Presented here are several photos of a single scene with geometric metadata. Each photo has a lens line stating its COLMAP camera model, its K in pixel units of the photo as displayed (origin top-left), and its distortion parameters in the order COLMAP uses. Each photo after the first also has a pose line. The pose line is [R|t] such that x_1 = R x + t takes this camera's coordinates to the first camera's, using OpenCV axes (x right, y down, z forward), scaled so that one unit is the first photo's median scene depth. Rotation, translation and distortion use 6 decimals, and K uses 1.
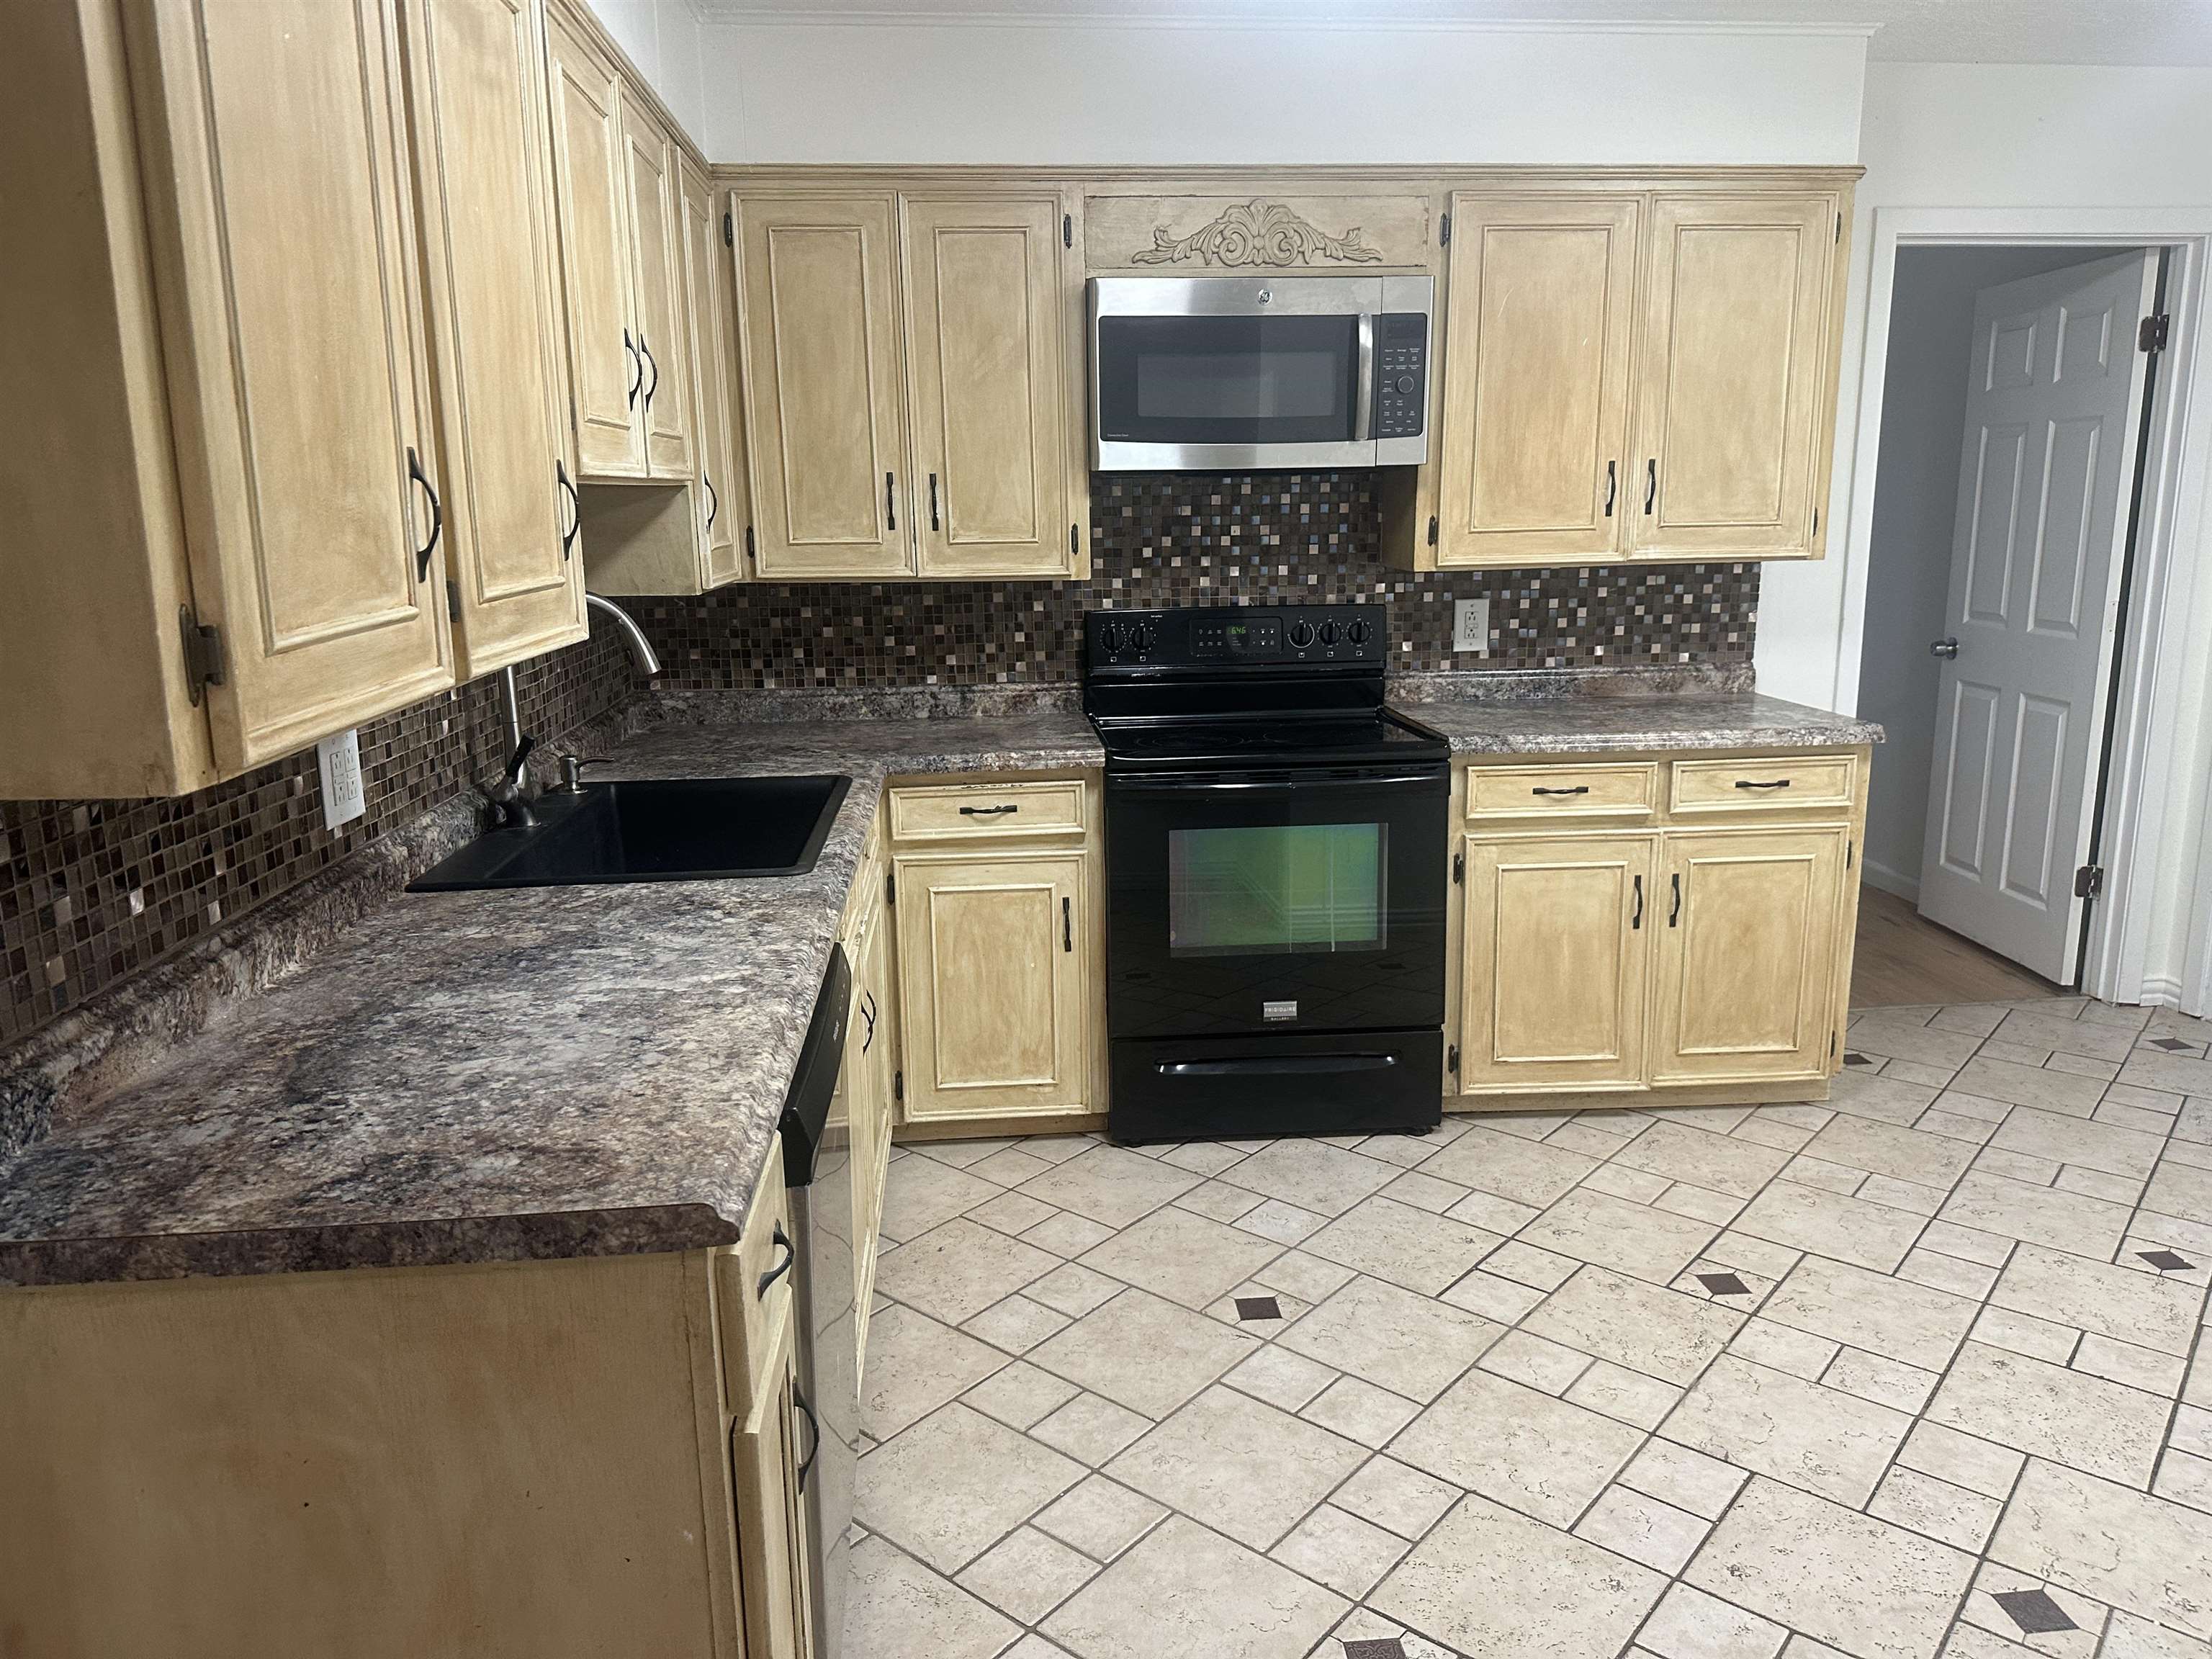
lens RADIAL K [[1569.0, 0, 1109.7], [0, 1569.0, 840.0], [0, 0, 1]] dist [0.056829, -0.082591]
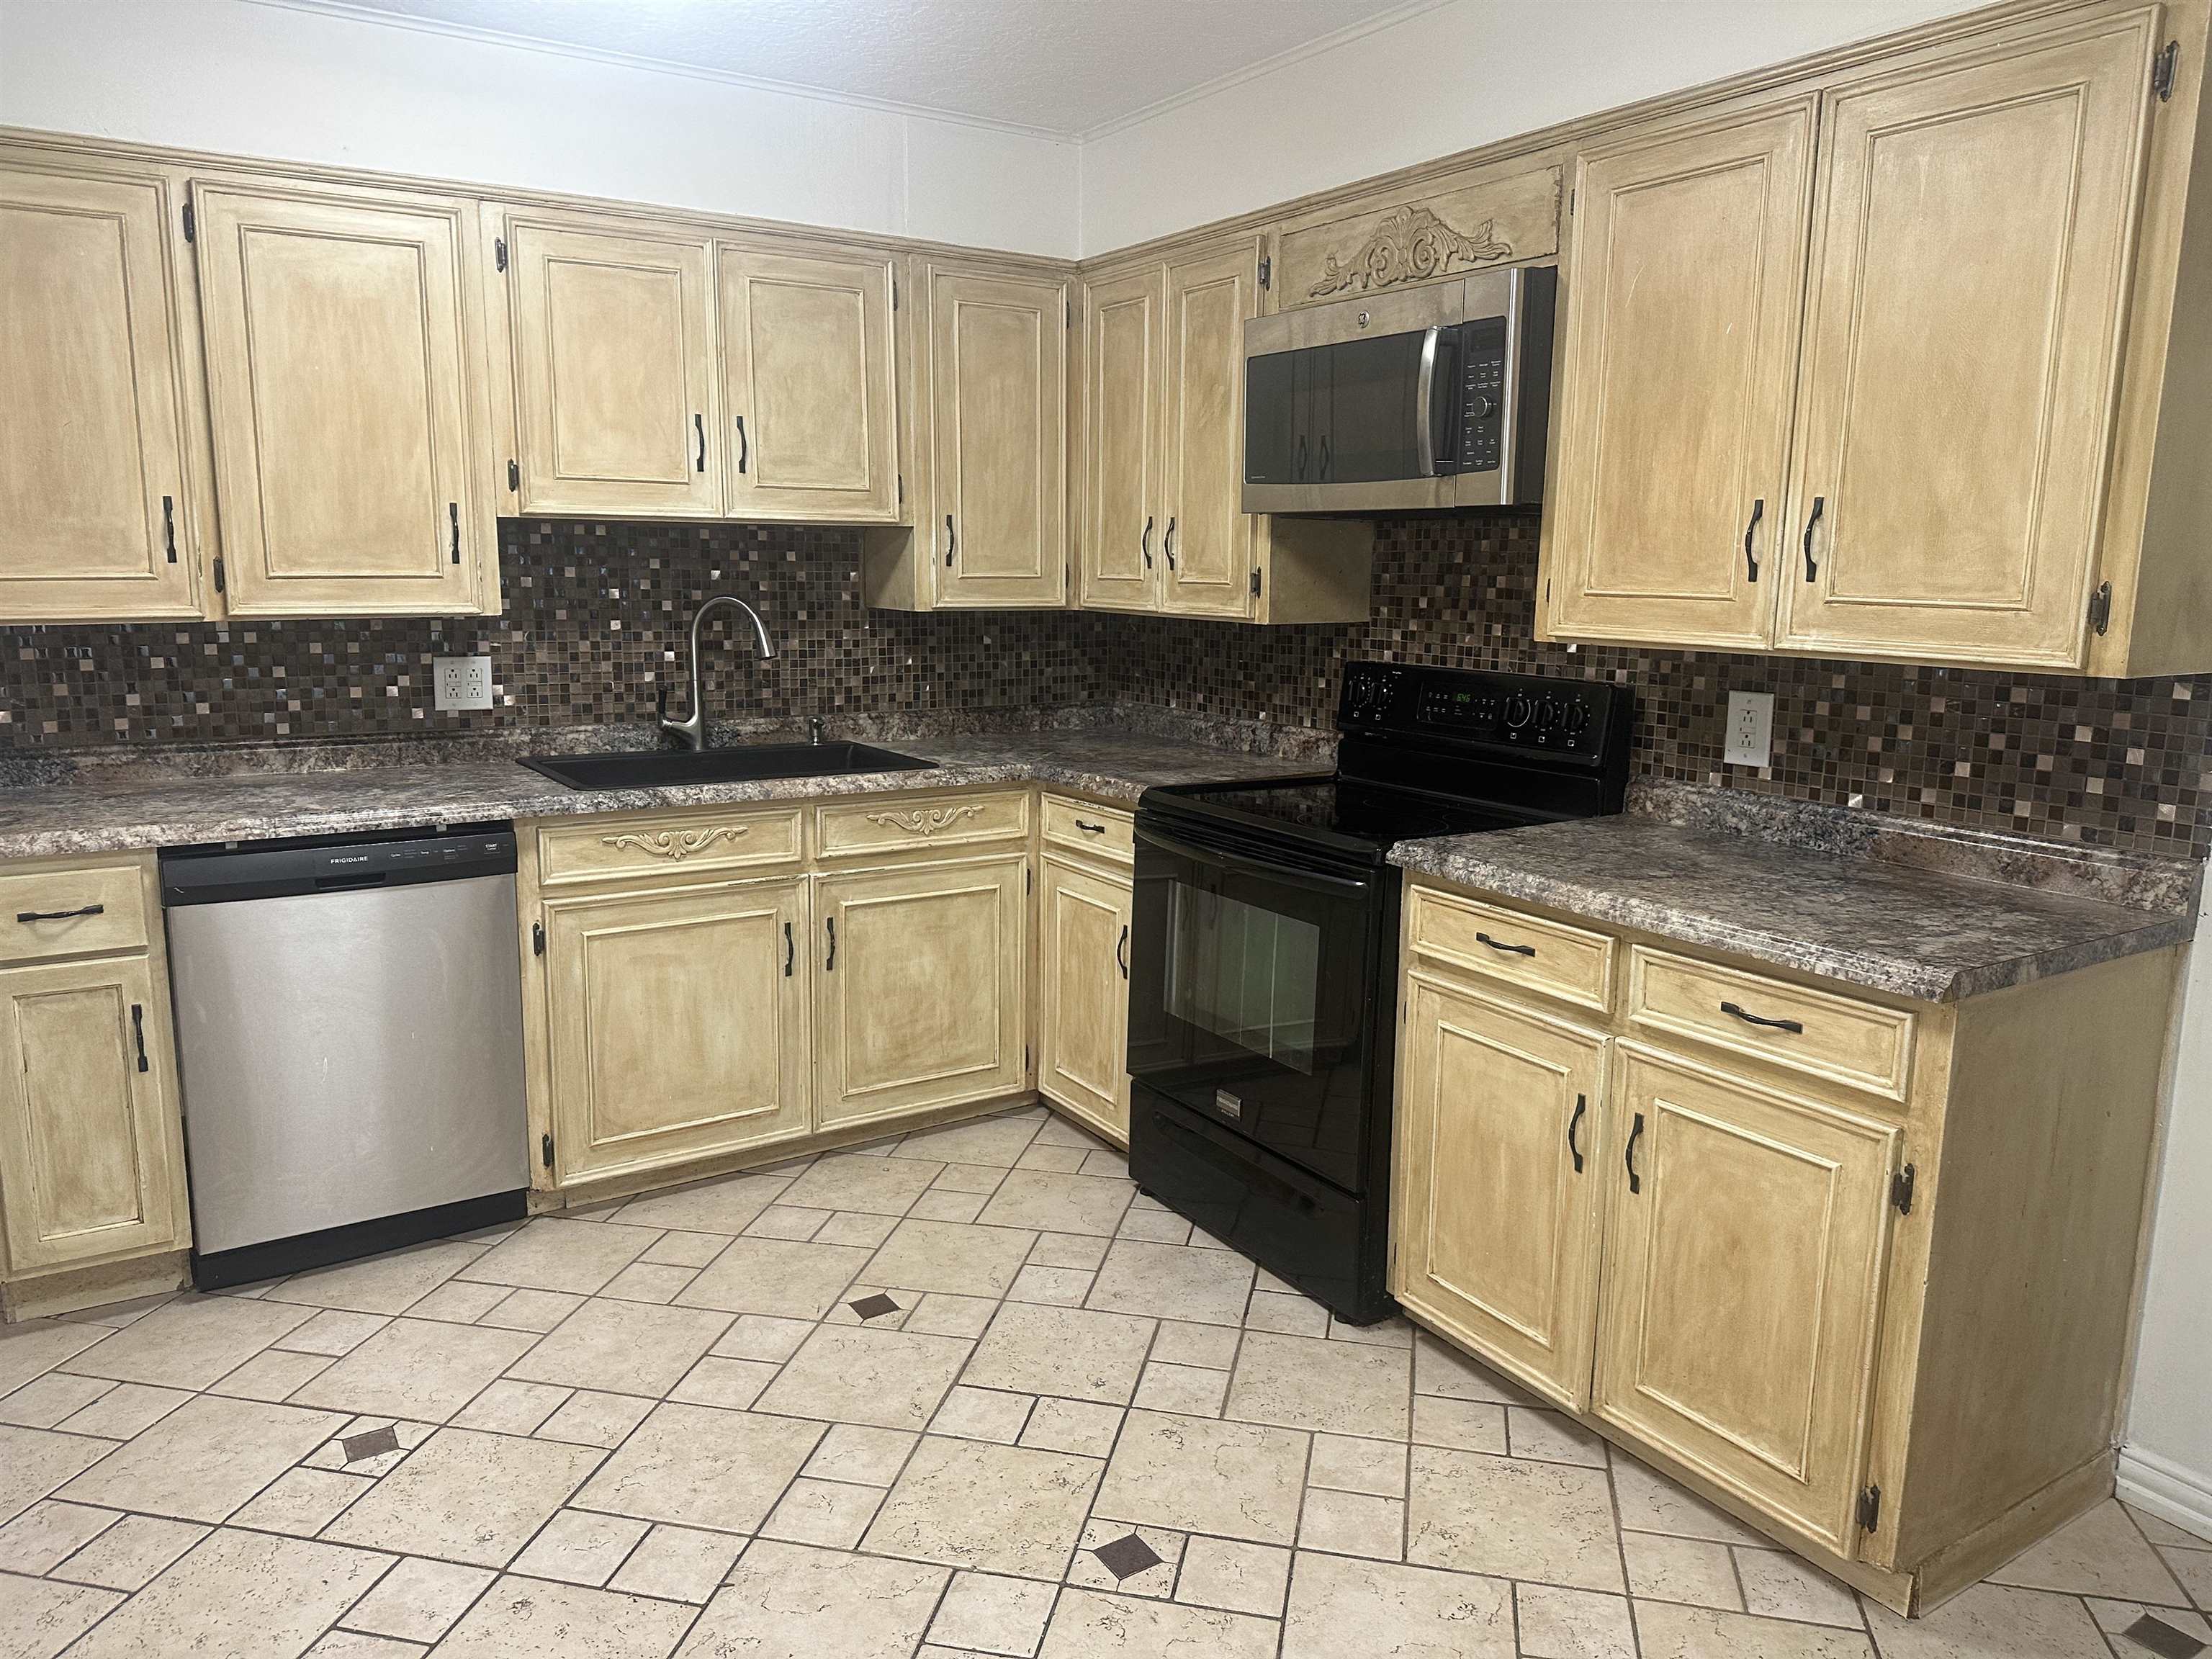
lens RADIAL K [[1569.0, 0, 1087.6], [0, 1569.0, 822.4], [0, 0, 1]] dist [0.056829, -0.082591]
pose [[0.452939, 0.172401, -0.874714, 0.801488], [-0.205981, 0.974816, 0.085471, -0.105751], [0.867420, 0.141462, 0.477044, 0.454538]]
